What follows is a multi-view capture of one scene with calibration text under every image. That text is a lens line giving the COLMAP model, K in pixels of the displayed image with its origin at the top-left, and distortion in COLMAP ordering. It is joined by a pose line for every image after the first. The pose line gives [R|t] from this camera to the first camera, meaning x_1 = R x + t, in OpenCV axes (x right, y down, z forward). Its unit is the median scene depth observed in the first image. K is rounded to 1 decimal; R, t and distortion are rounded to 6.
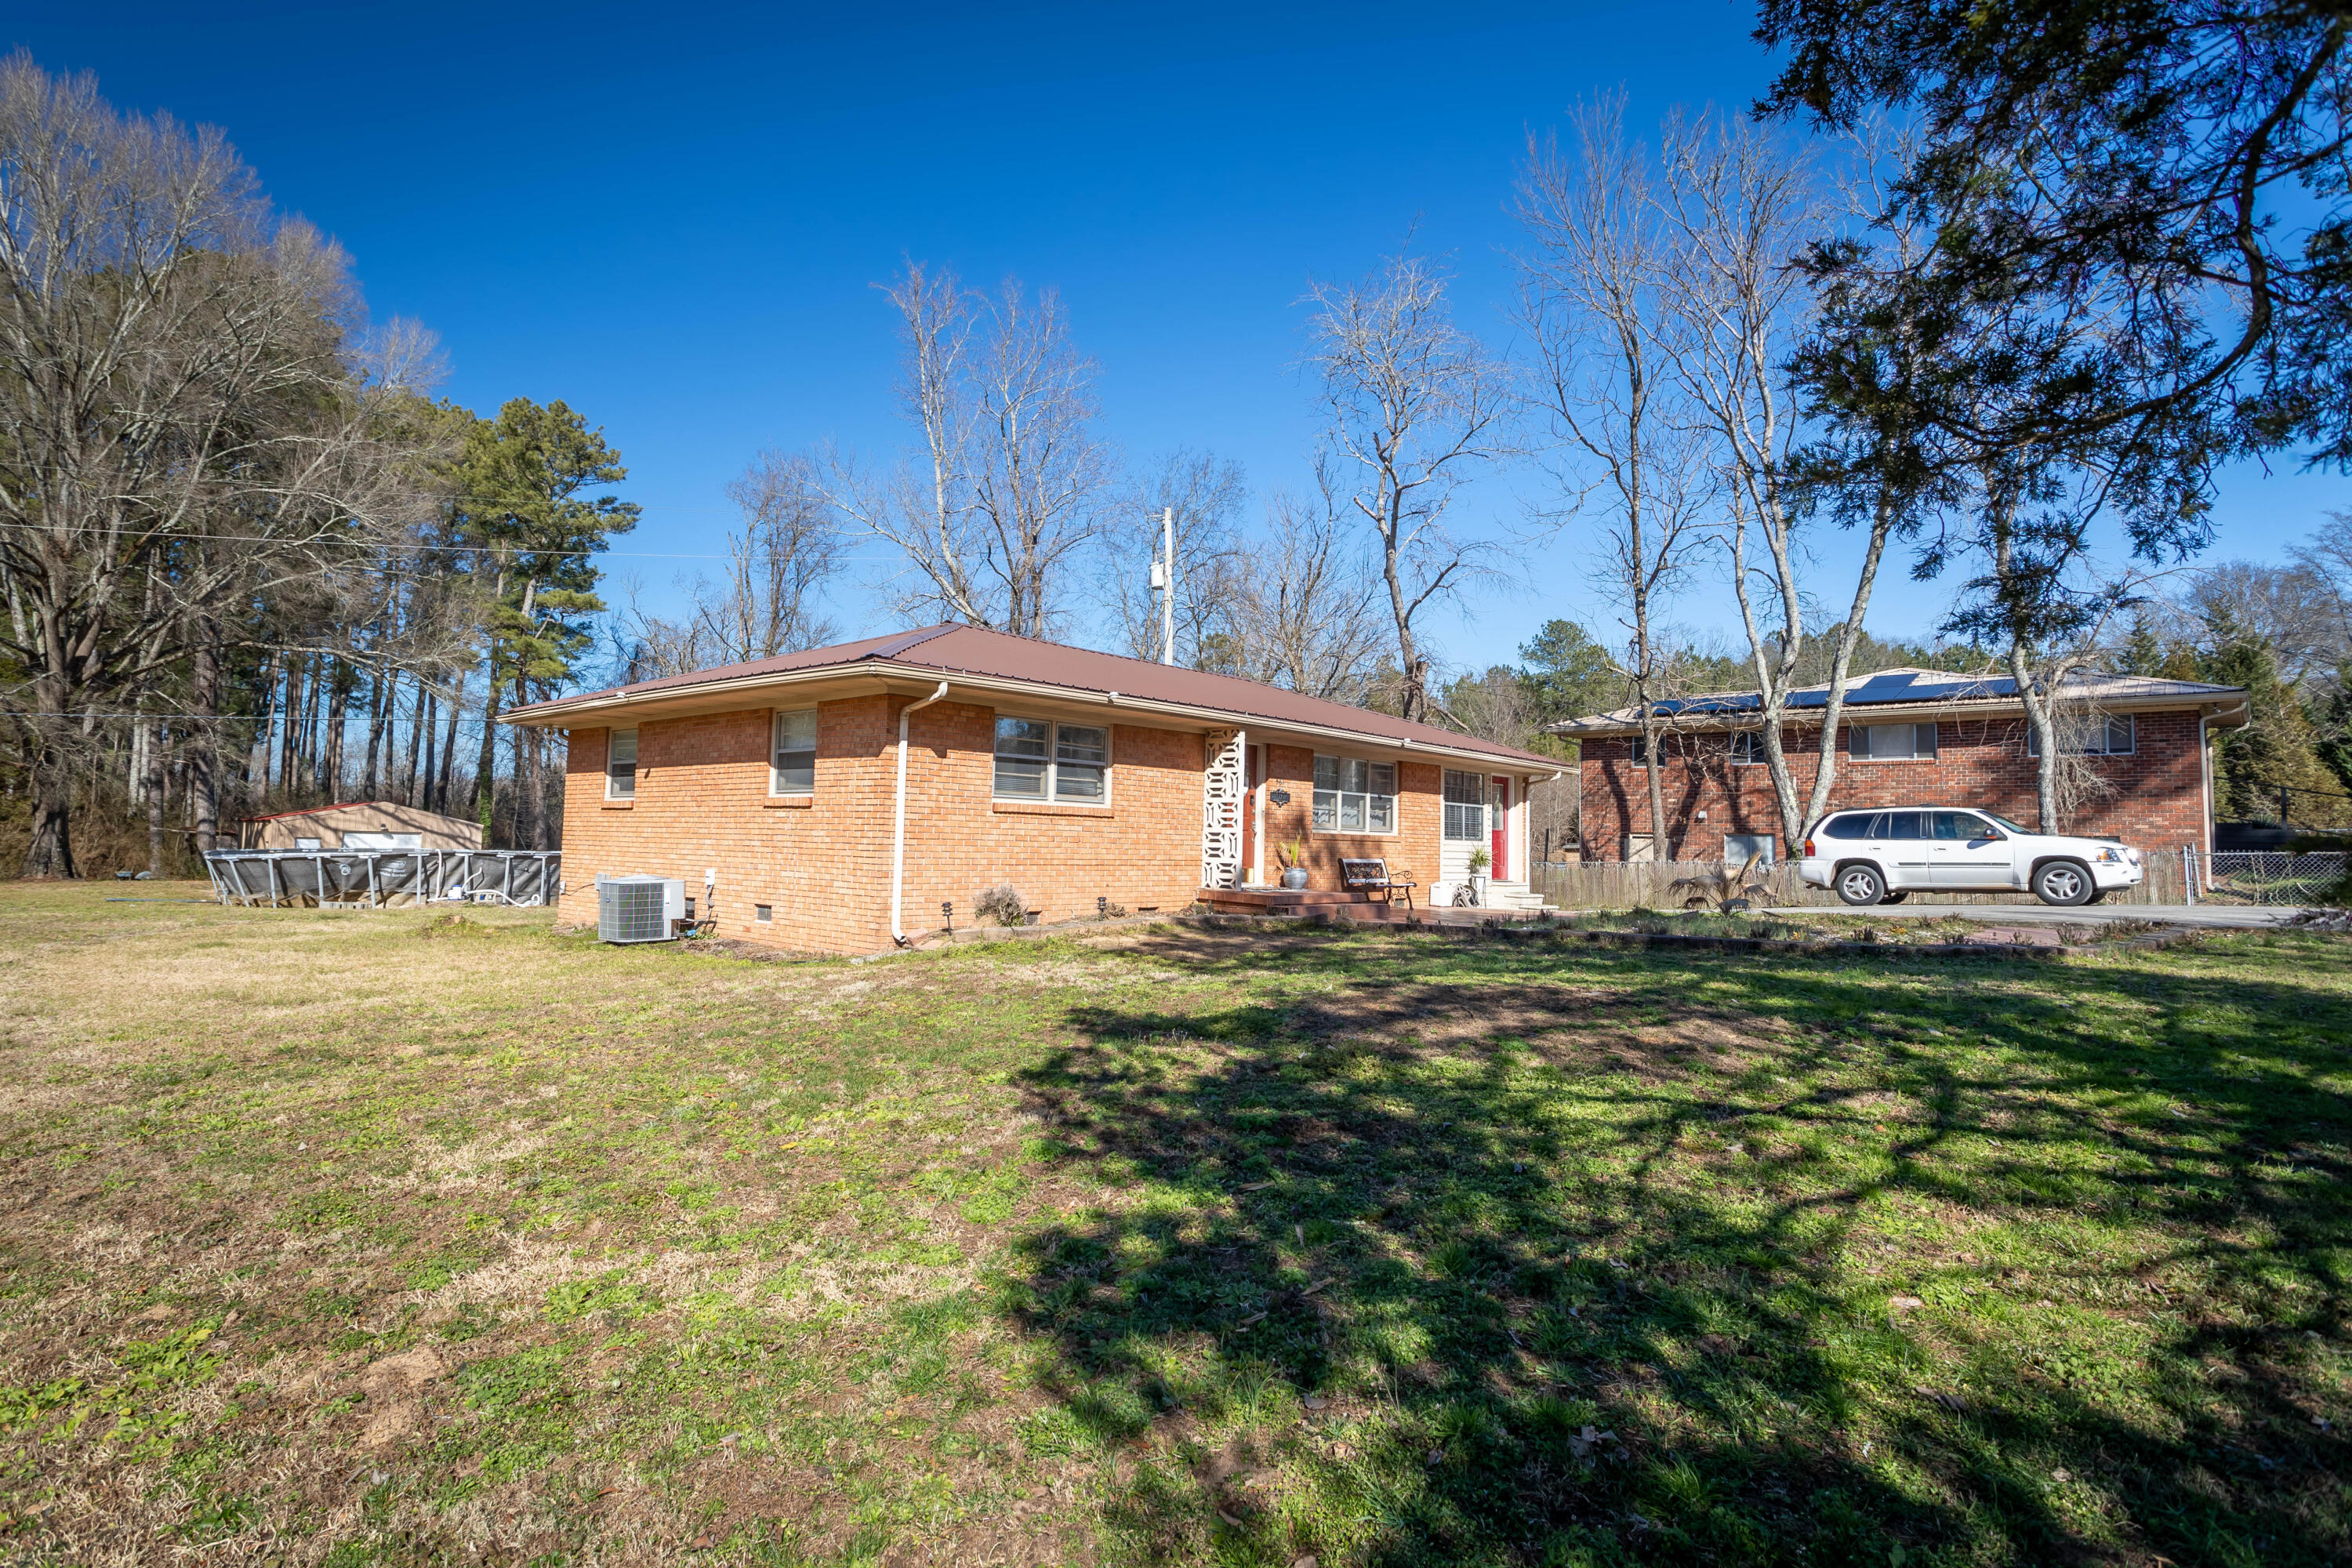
lens RADIAL K [[1177.5, 0, 1132.5], [0, 1177.5, 782.7], [0, 0, 1]] dist [0.002864, -0.000380]
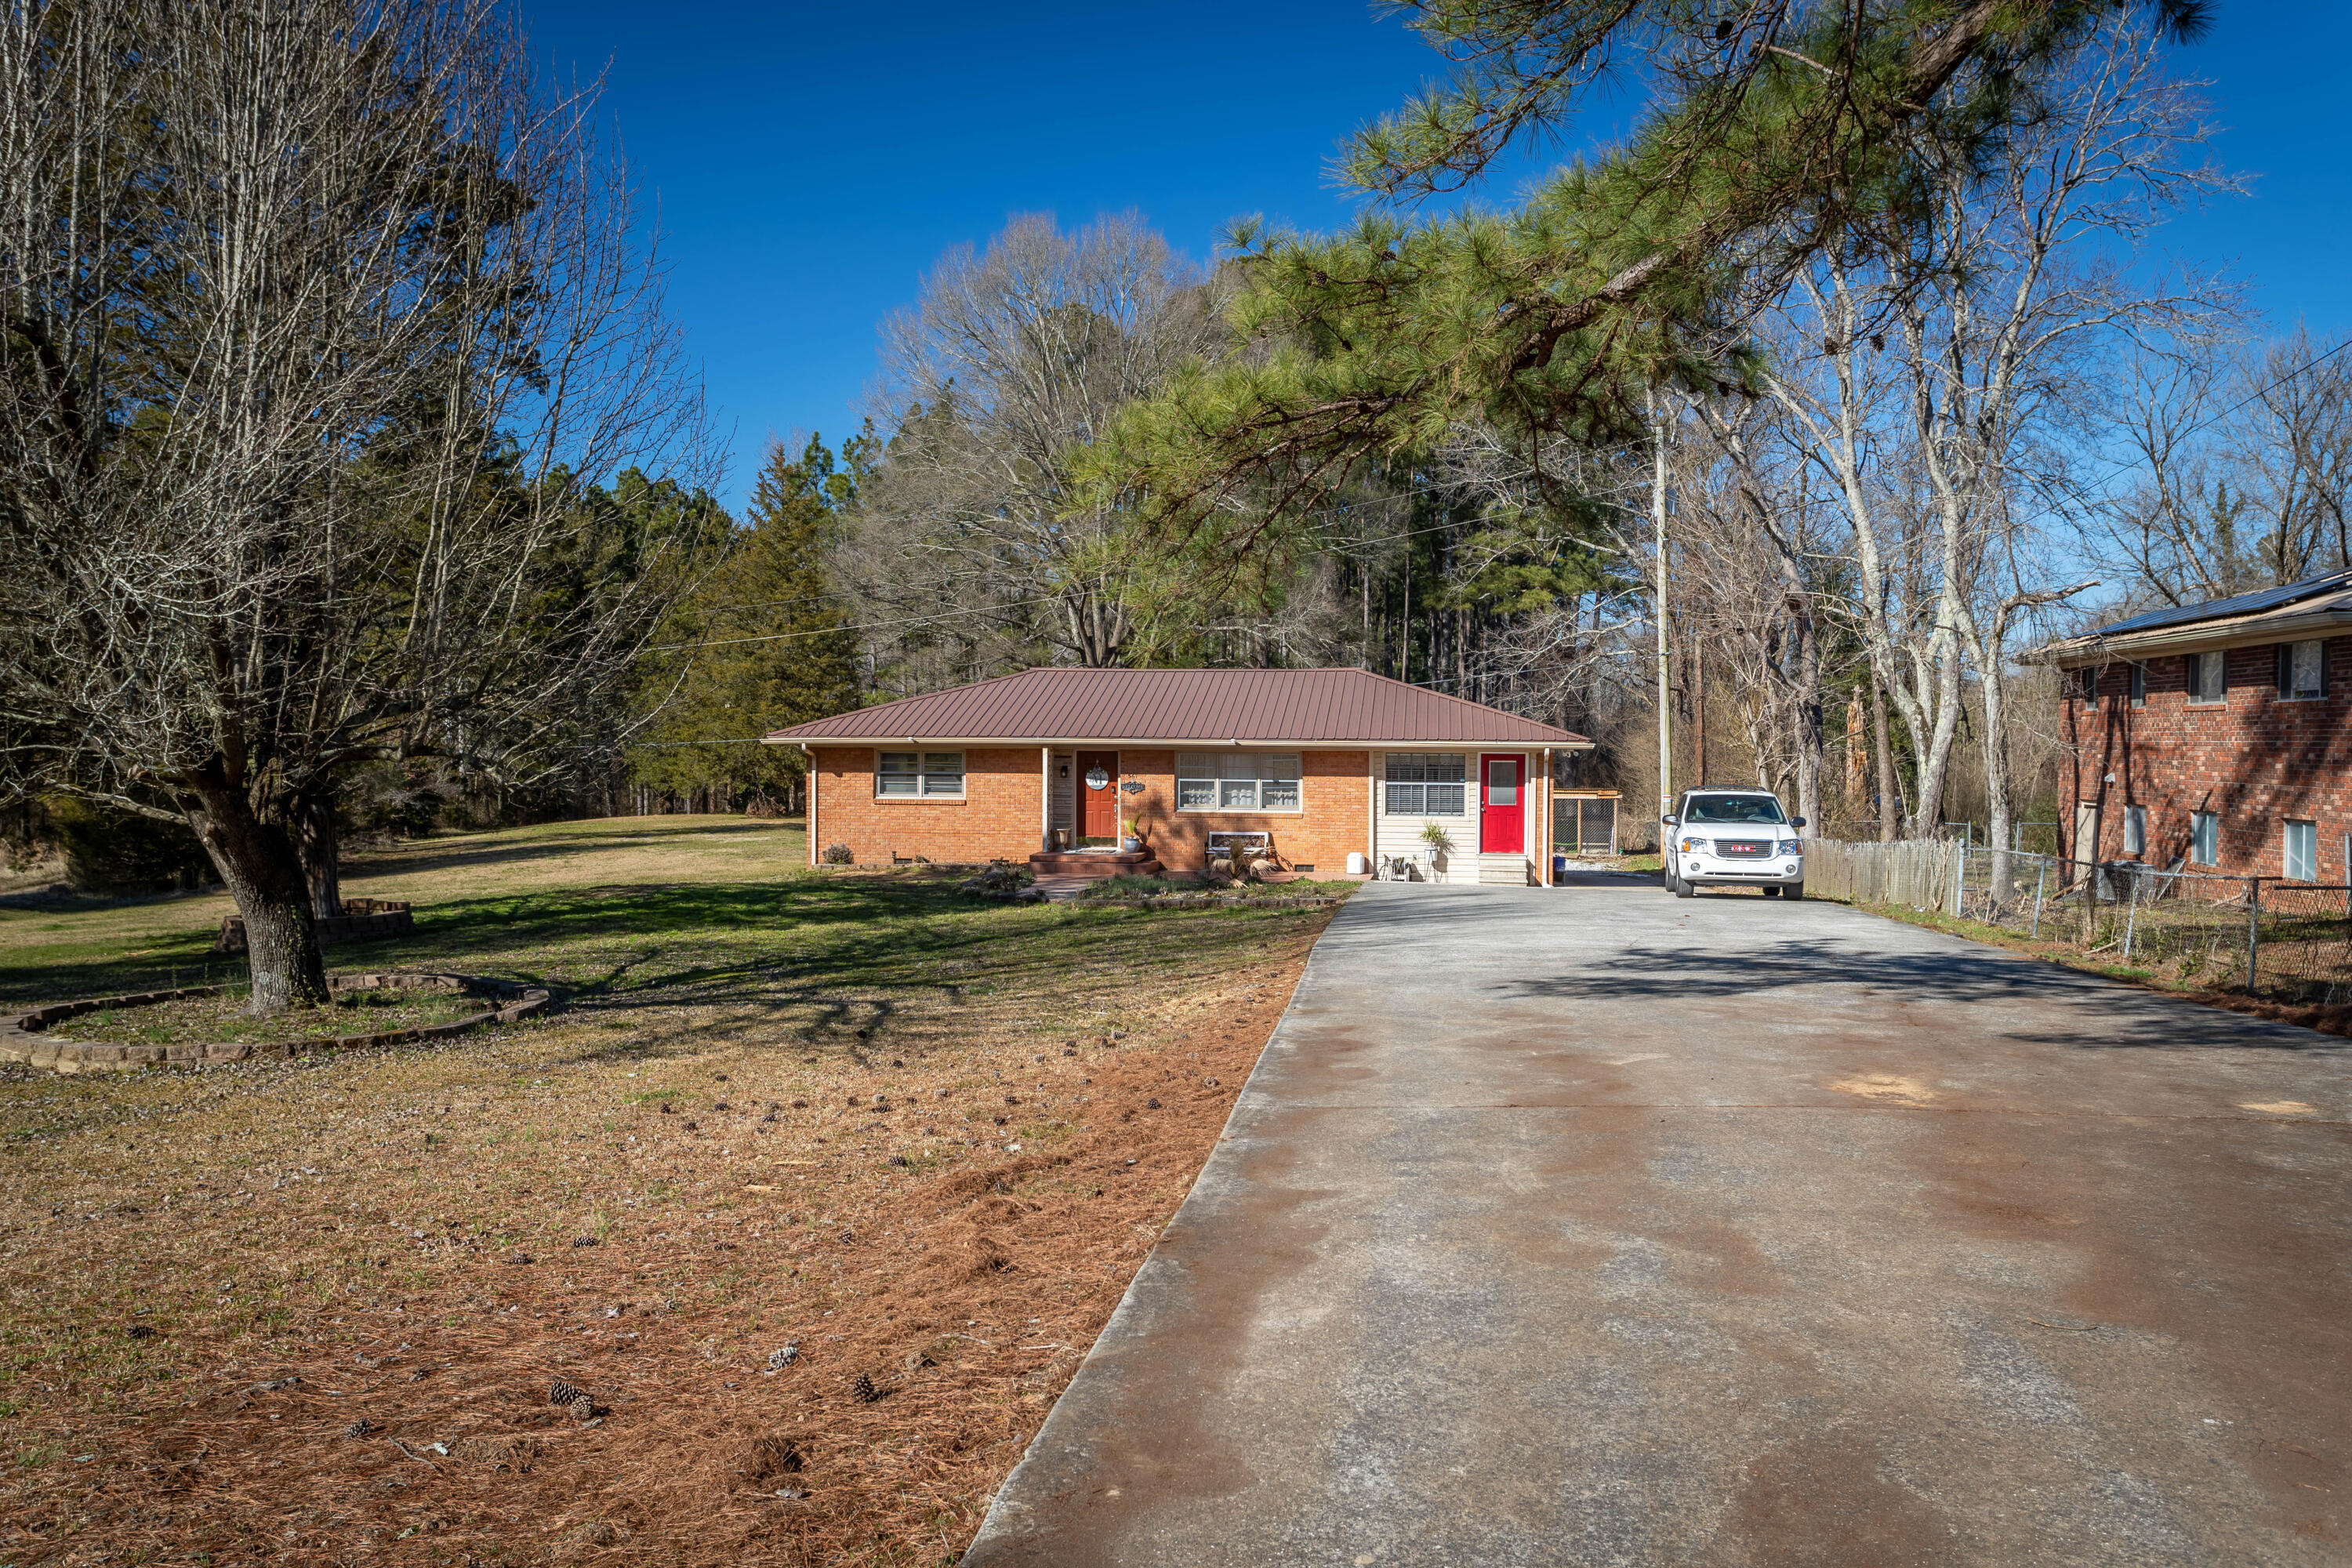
lens RADIAL K [[1843.1, 0, 1169.7], [0, 1843.1, 778.0], [0, 0, 1]] dist [0.007006, -0.017957]
pose [[0.566498, 0.003400, -0.824056, 1.305311], [0.049365, 0.998056, 0.038054, -0.053352], [0.822583, -0.062237, 0.565229, -0.131380]]
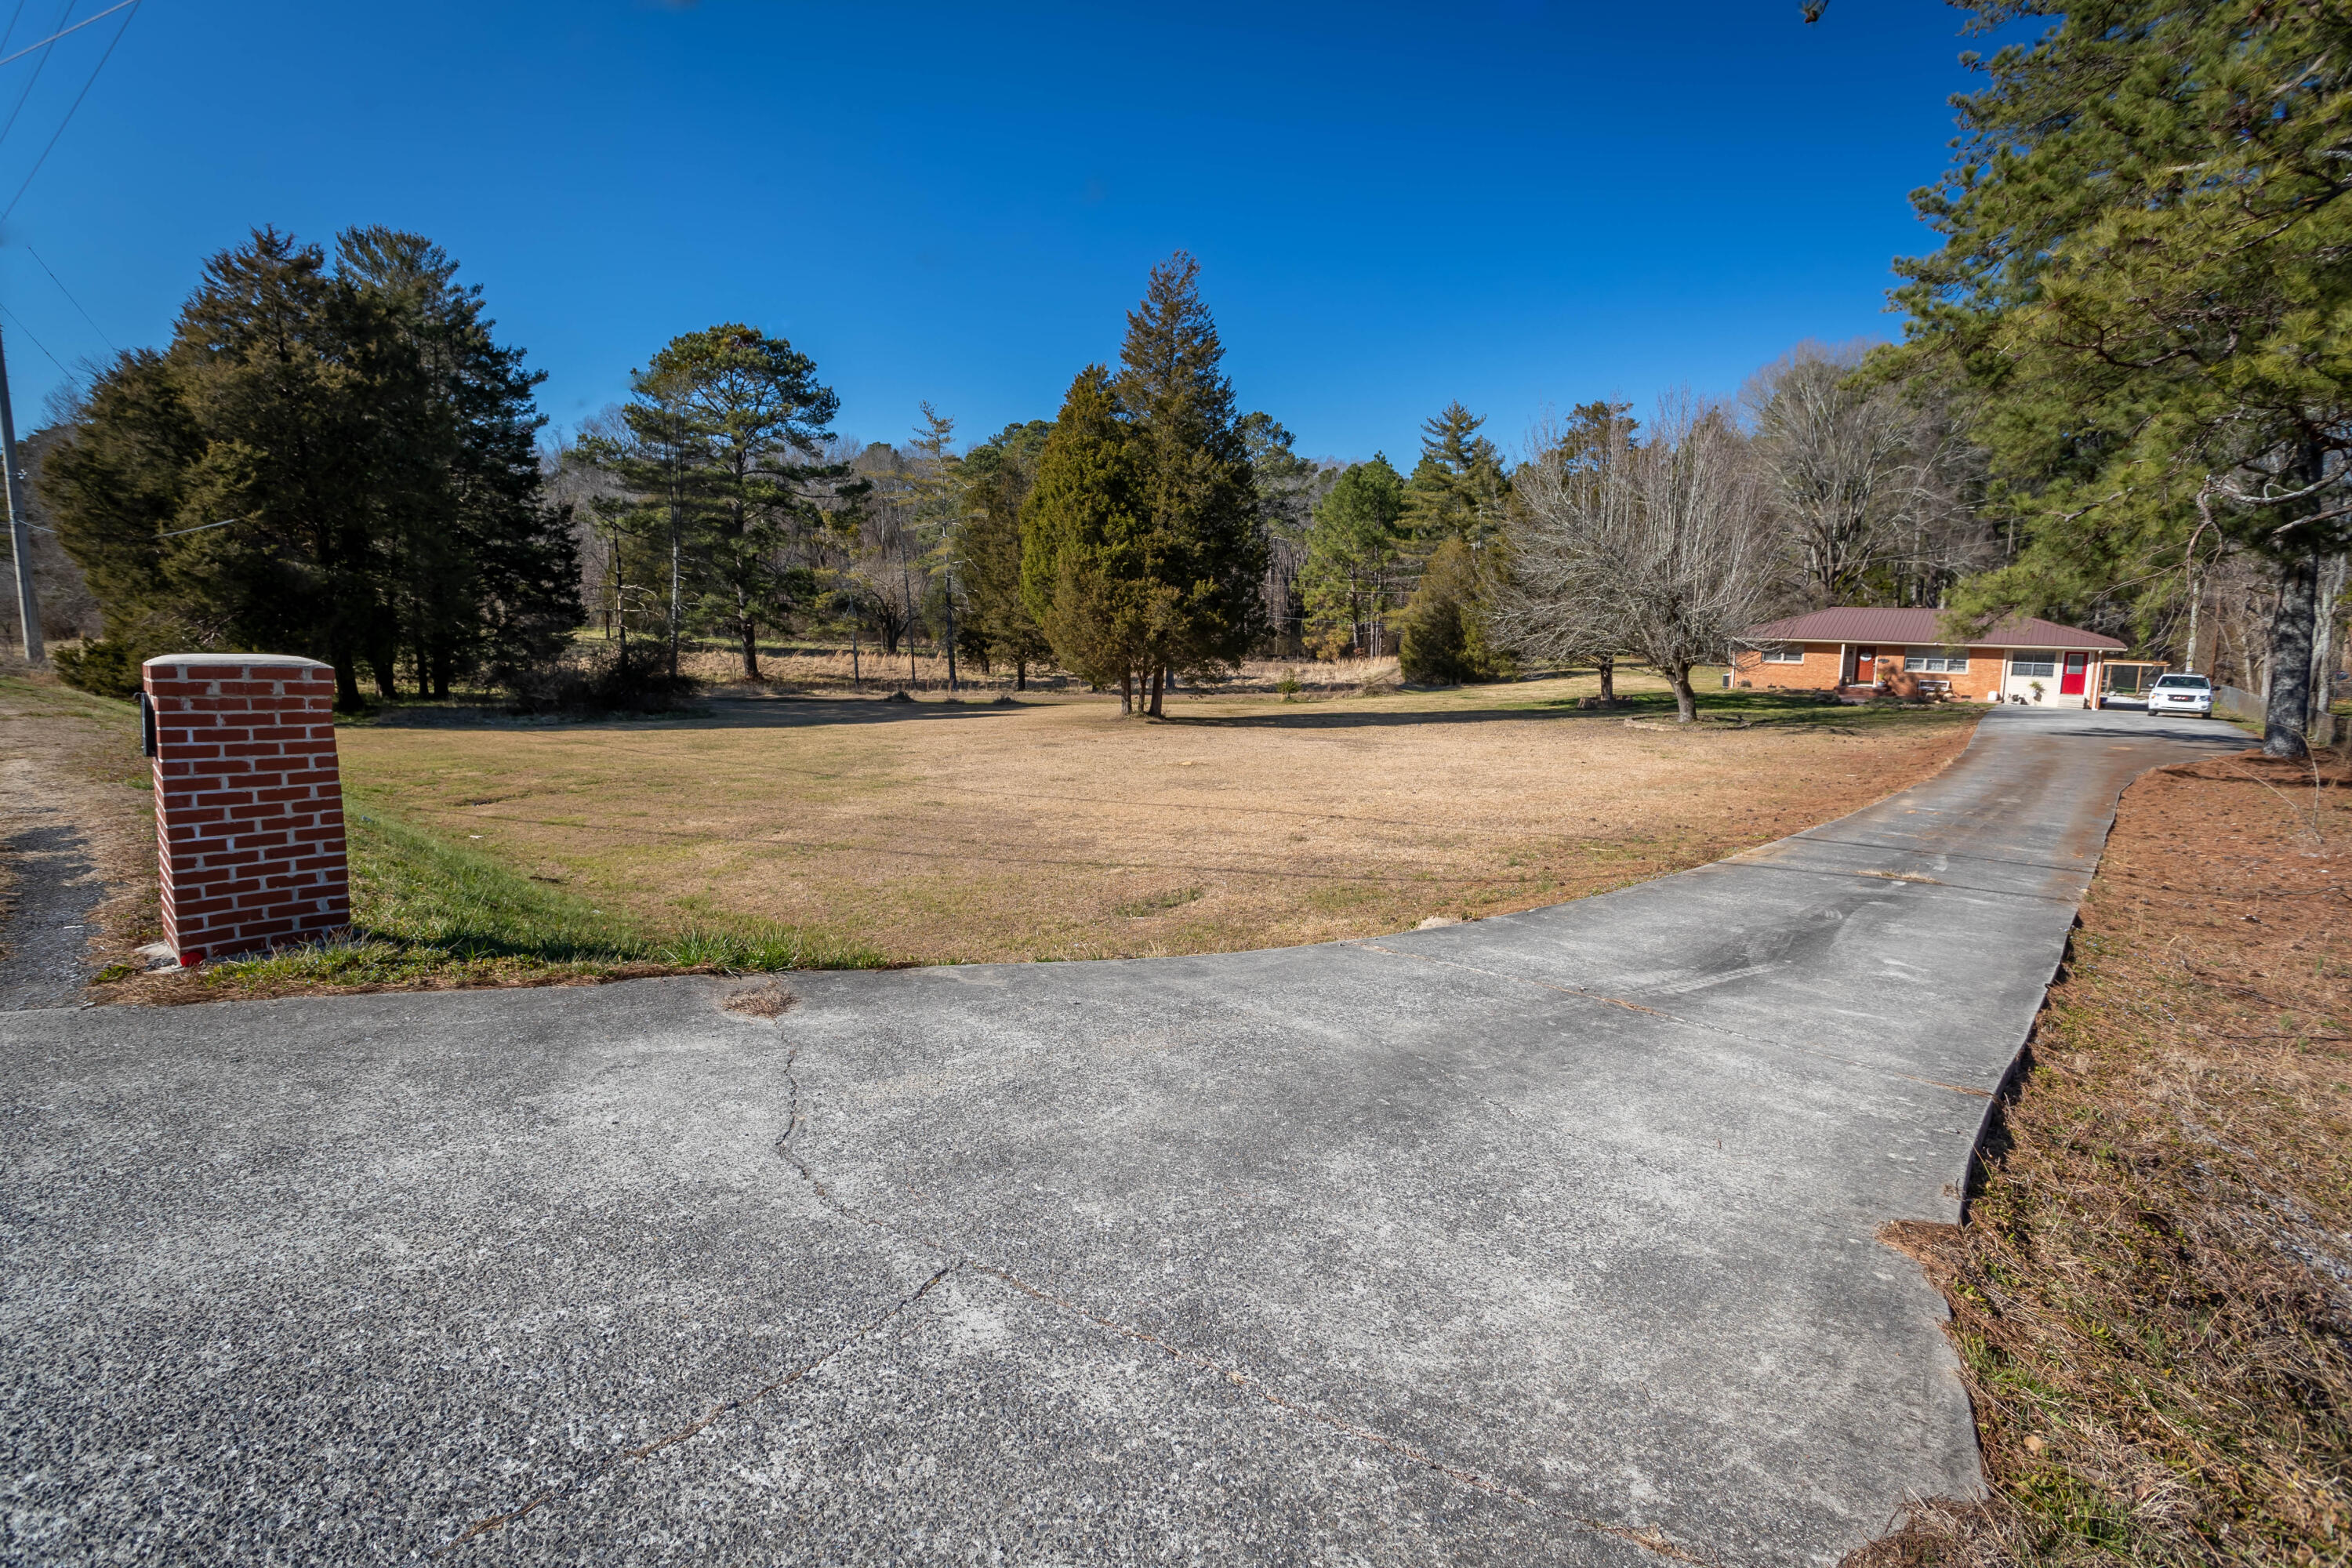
lens RADIAL K [[1113.5, 0, 1150.3], [0, 1113.5, 754.9], [0, 0, 1]] dist [-0.001142, -0.000464]
pose [[0.056411, 0.127914, -0.990180, 2.171212], [0.053384, 0.989954, 0.130926, -0.170141], [0.996979, -0.060246, 0.049016, -0.868992]]
